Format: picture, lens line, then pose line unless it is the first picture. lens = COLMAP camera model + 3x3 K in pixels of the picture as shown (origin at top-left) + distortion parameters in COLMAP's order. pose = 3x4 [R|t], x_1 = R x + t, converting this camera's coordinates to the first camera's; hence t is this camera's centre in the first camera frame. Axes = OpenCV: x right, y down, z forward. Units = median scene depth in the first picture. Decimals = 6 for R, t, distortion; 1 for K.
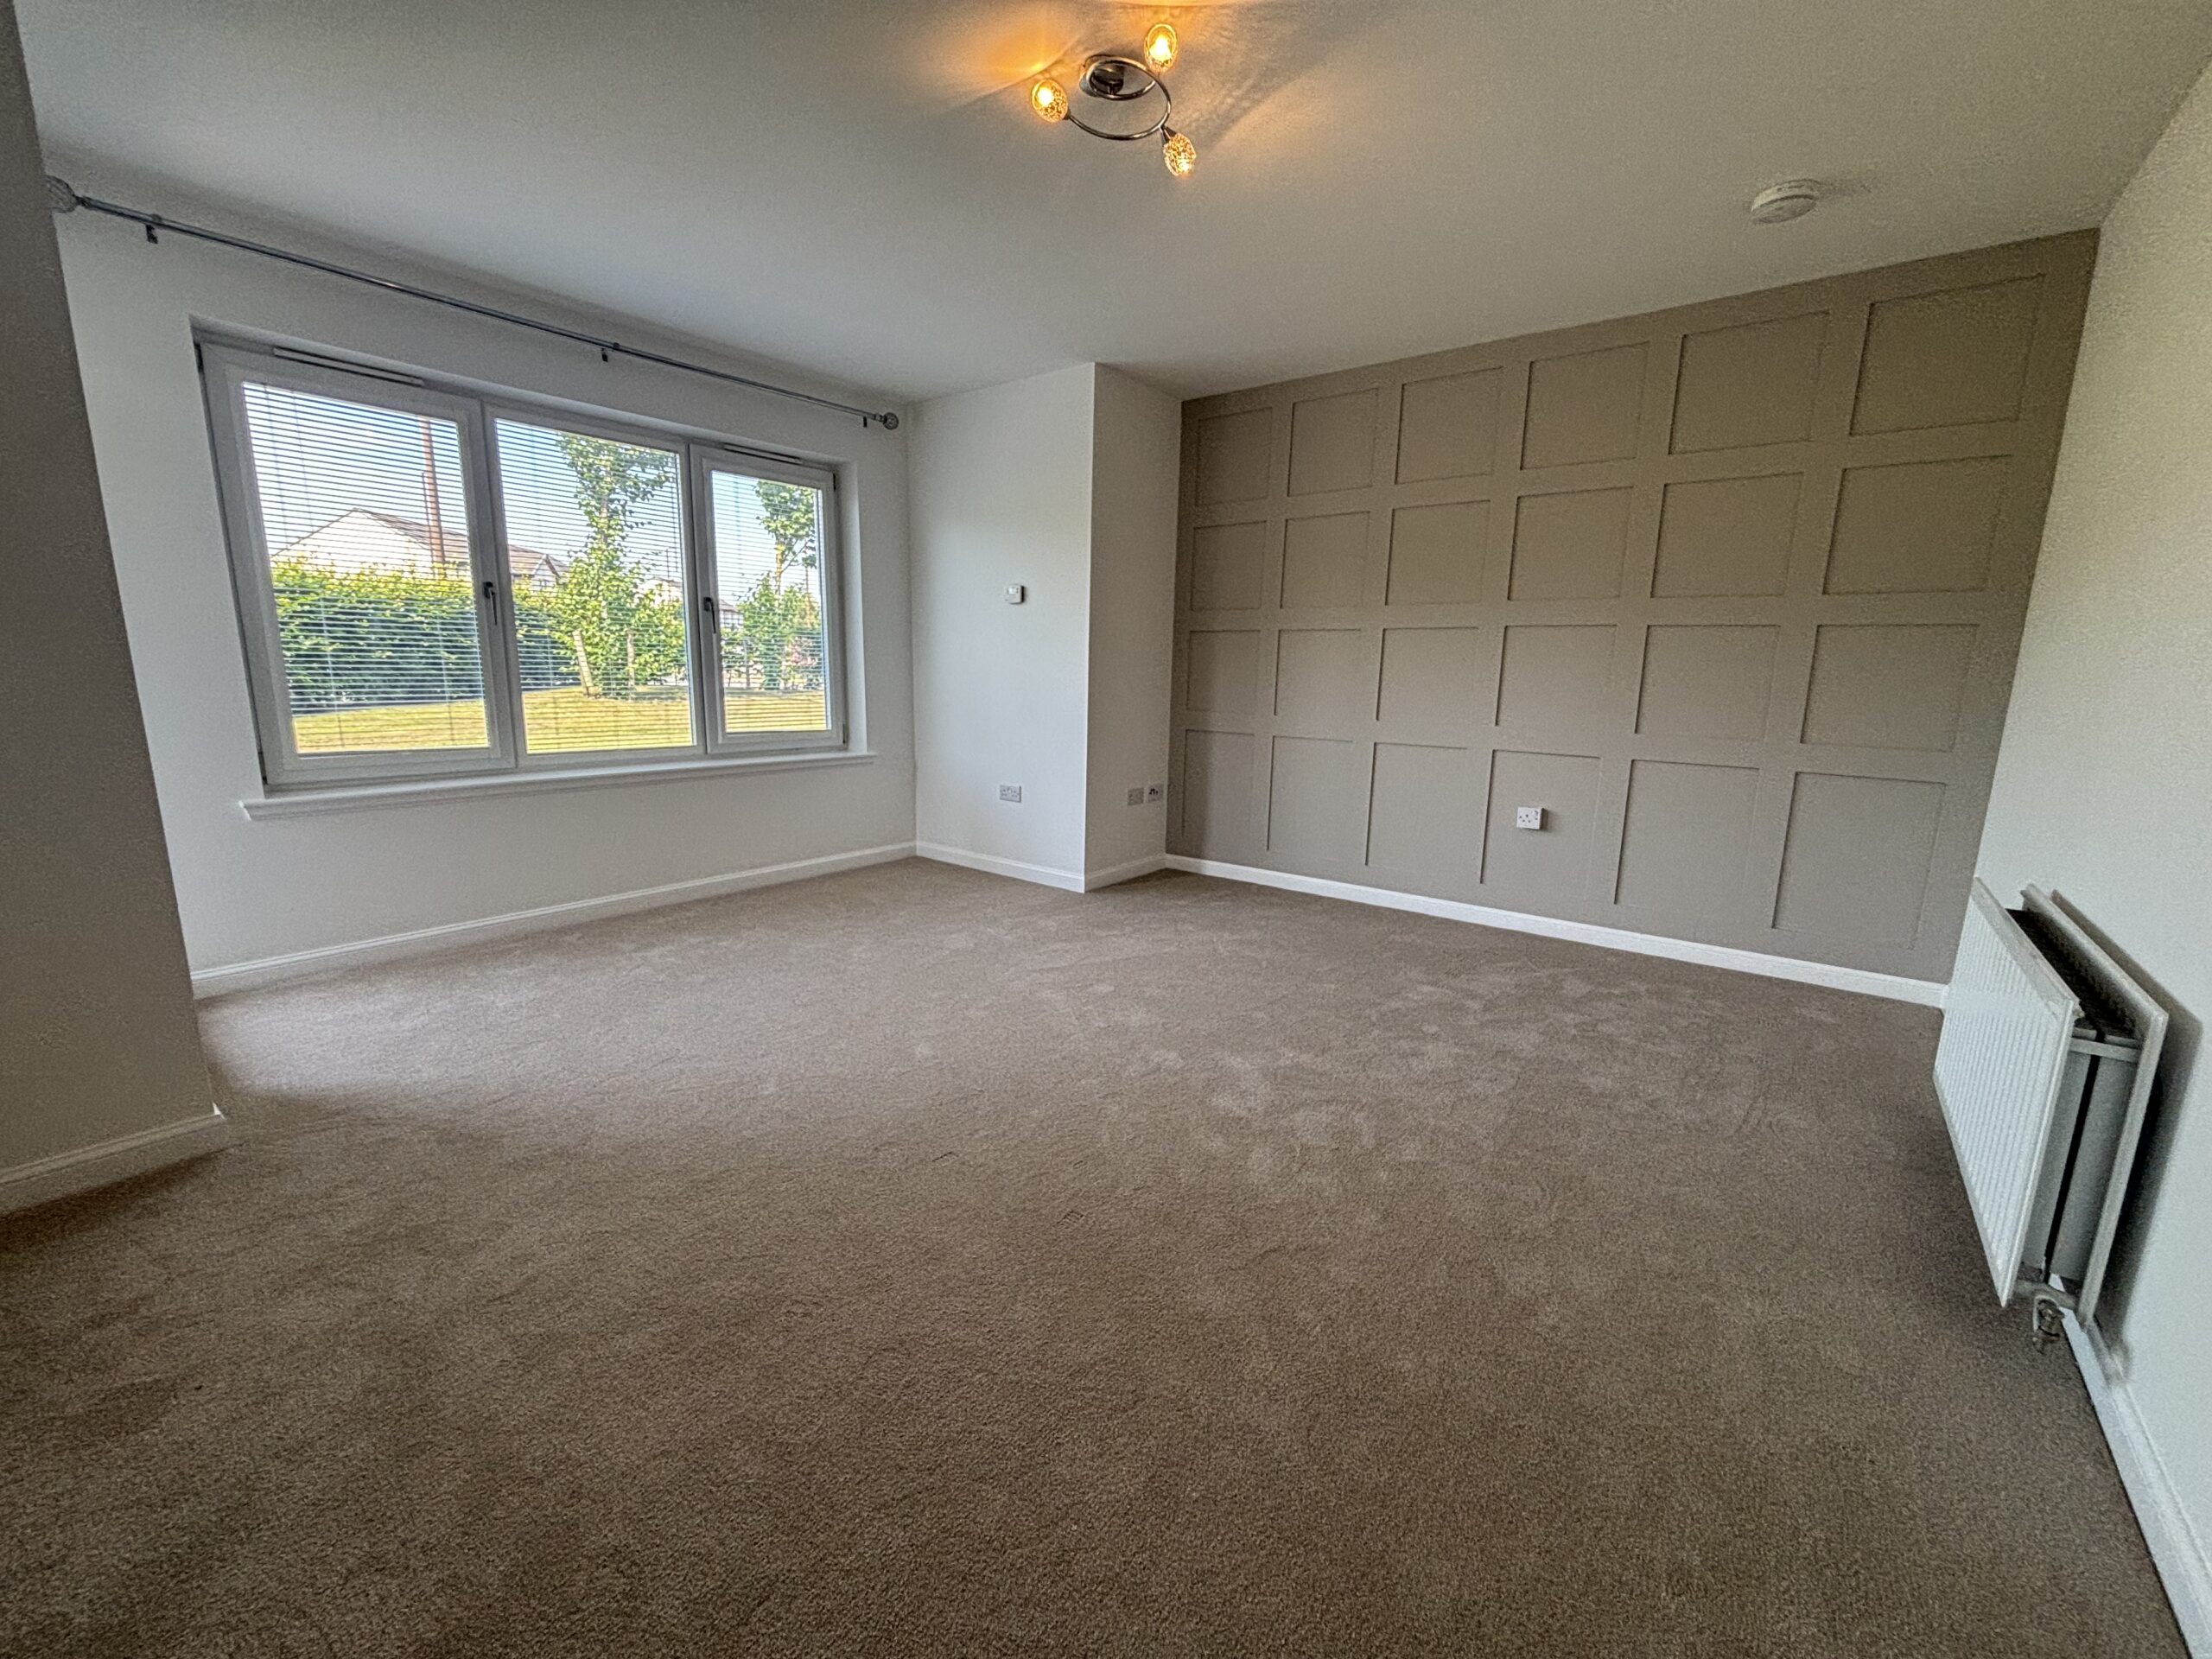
lens RADIAL K [[898.2, 0, 1101.3], [0, 898.2, 836.7], [0, 0, 1]] dist [-0.014494, -0.000087]
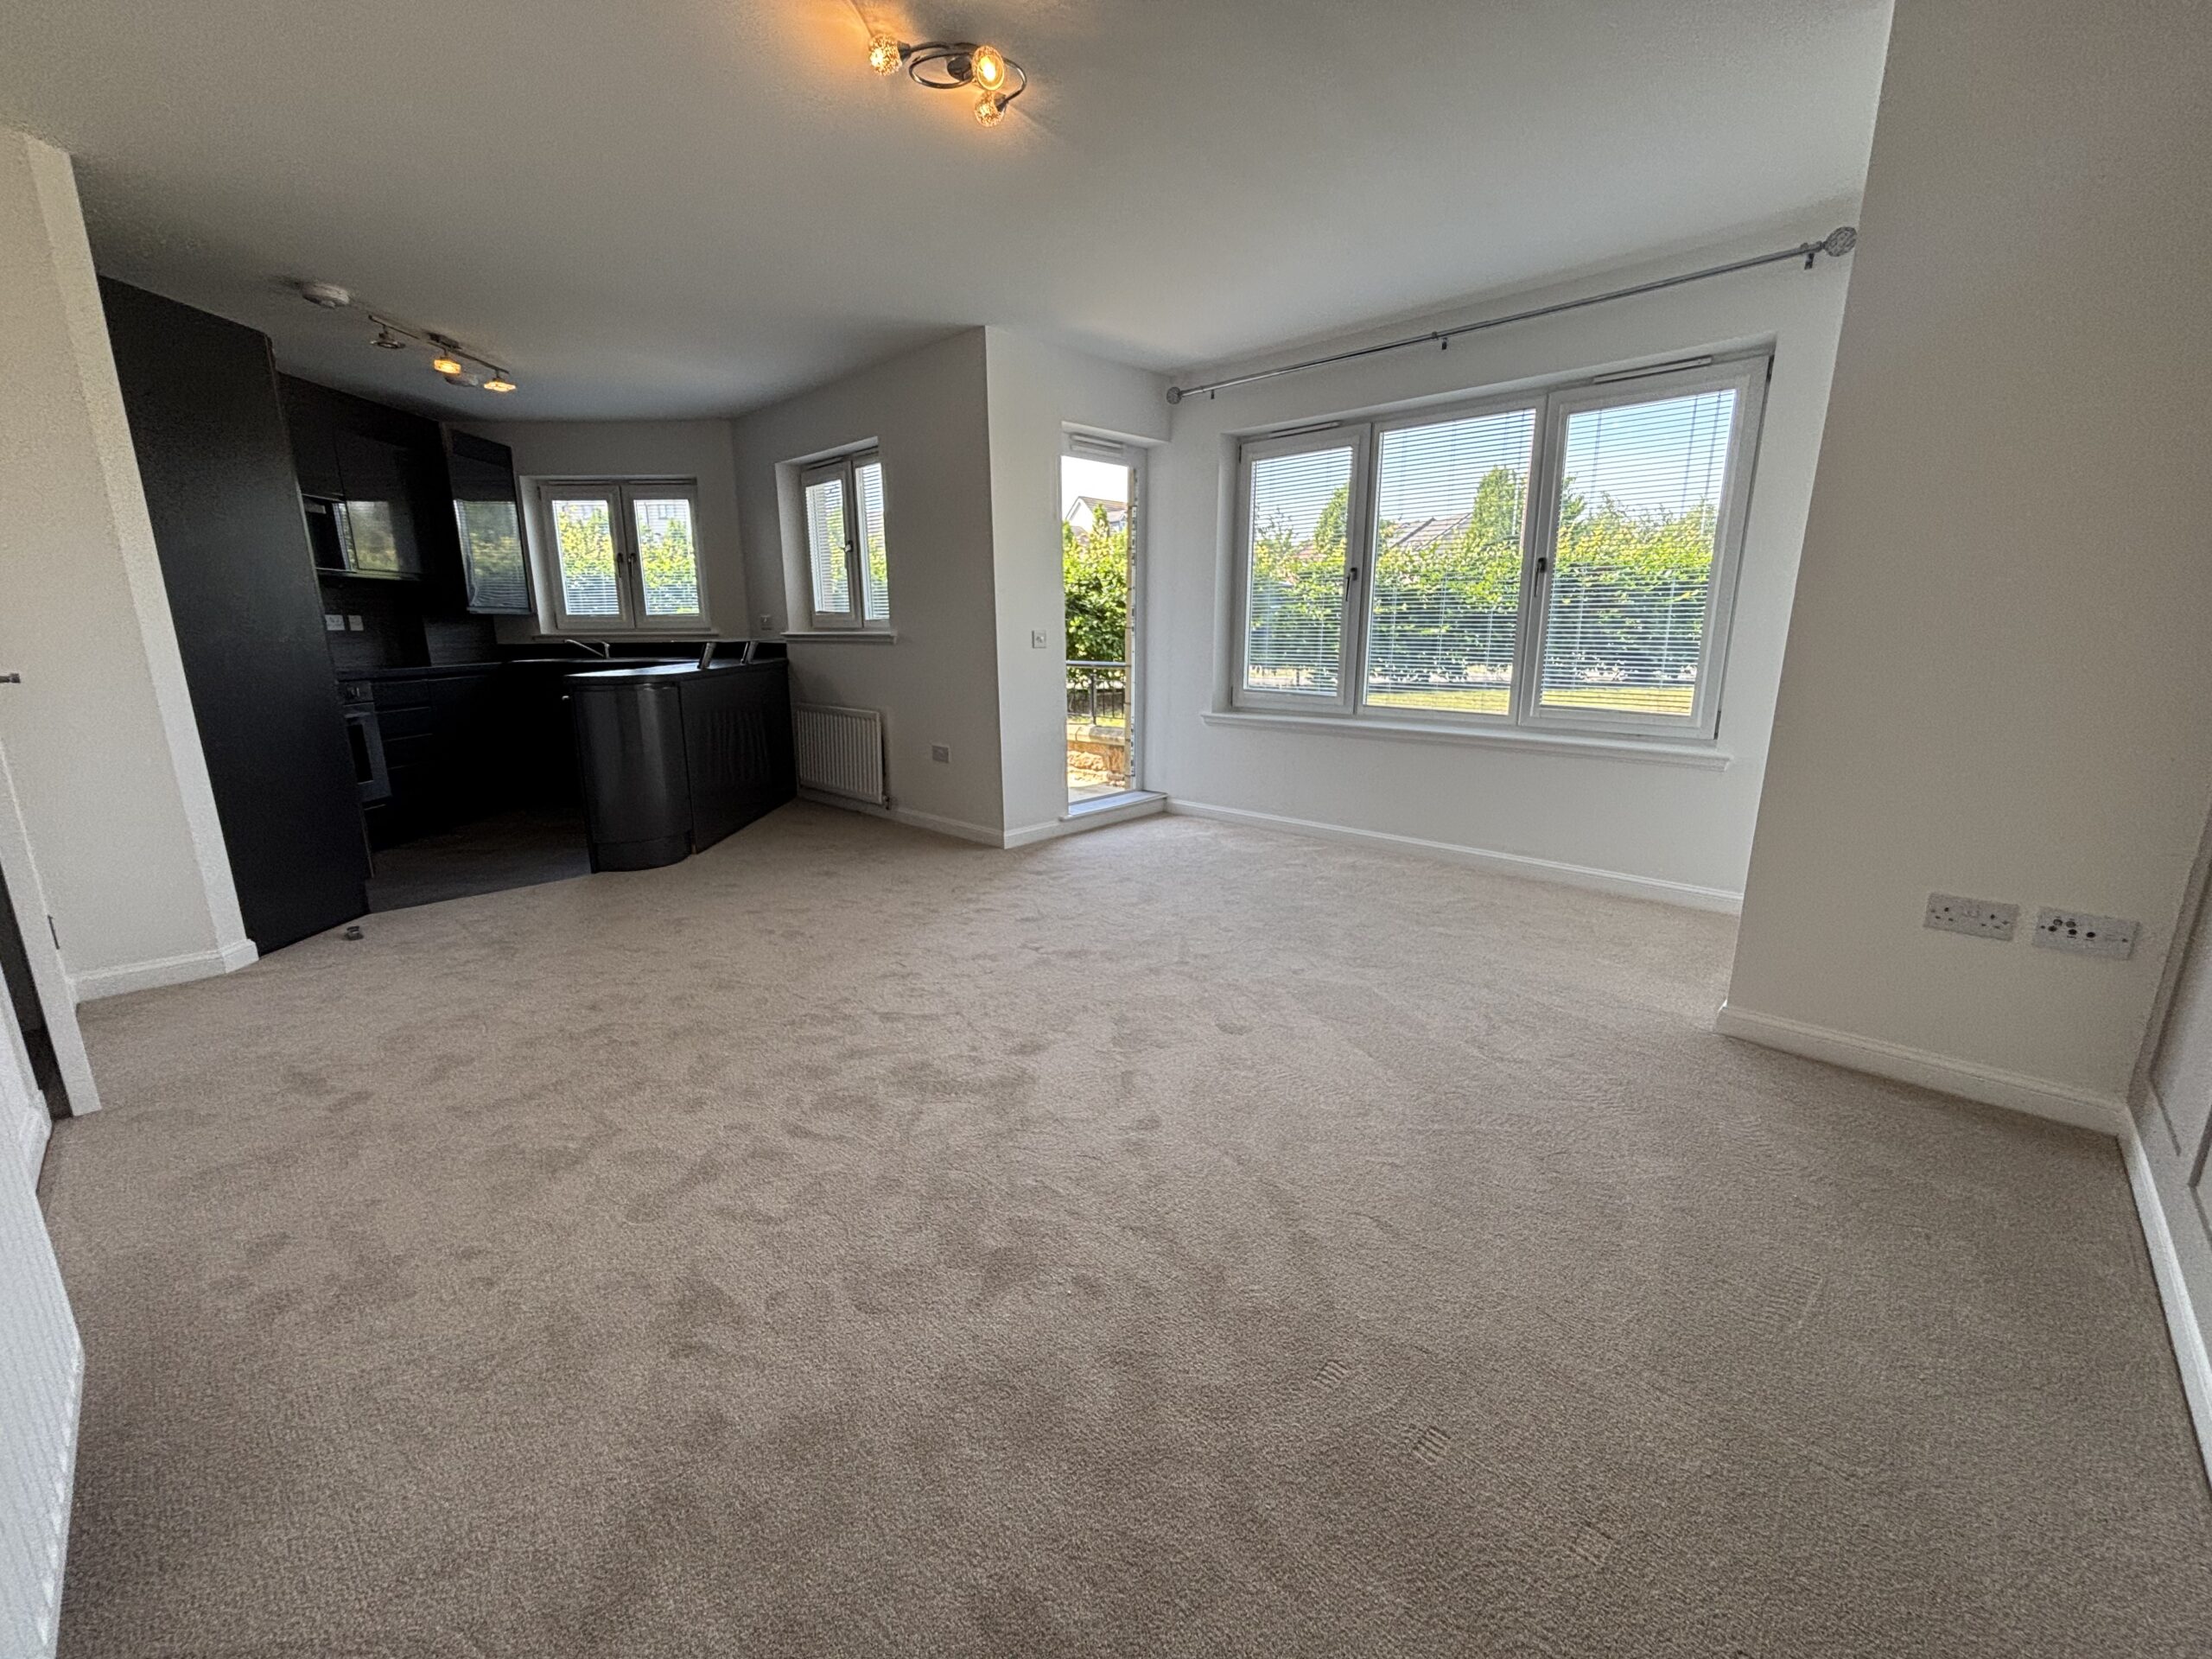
lens RADIAL K [[898.2, 0, 1101.3], [0, 898.2, 836.7], [0, 0, 1]] dist [-0.014494, -0.000087]
pose [[-0.104325, 0.211842, -0.971720, 0.595346], [-0.180915, 0.956708, 0.227992, -0.123656], [0.977950, 0.199584, -0.061483, 0.691829]]
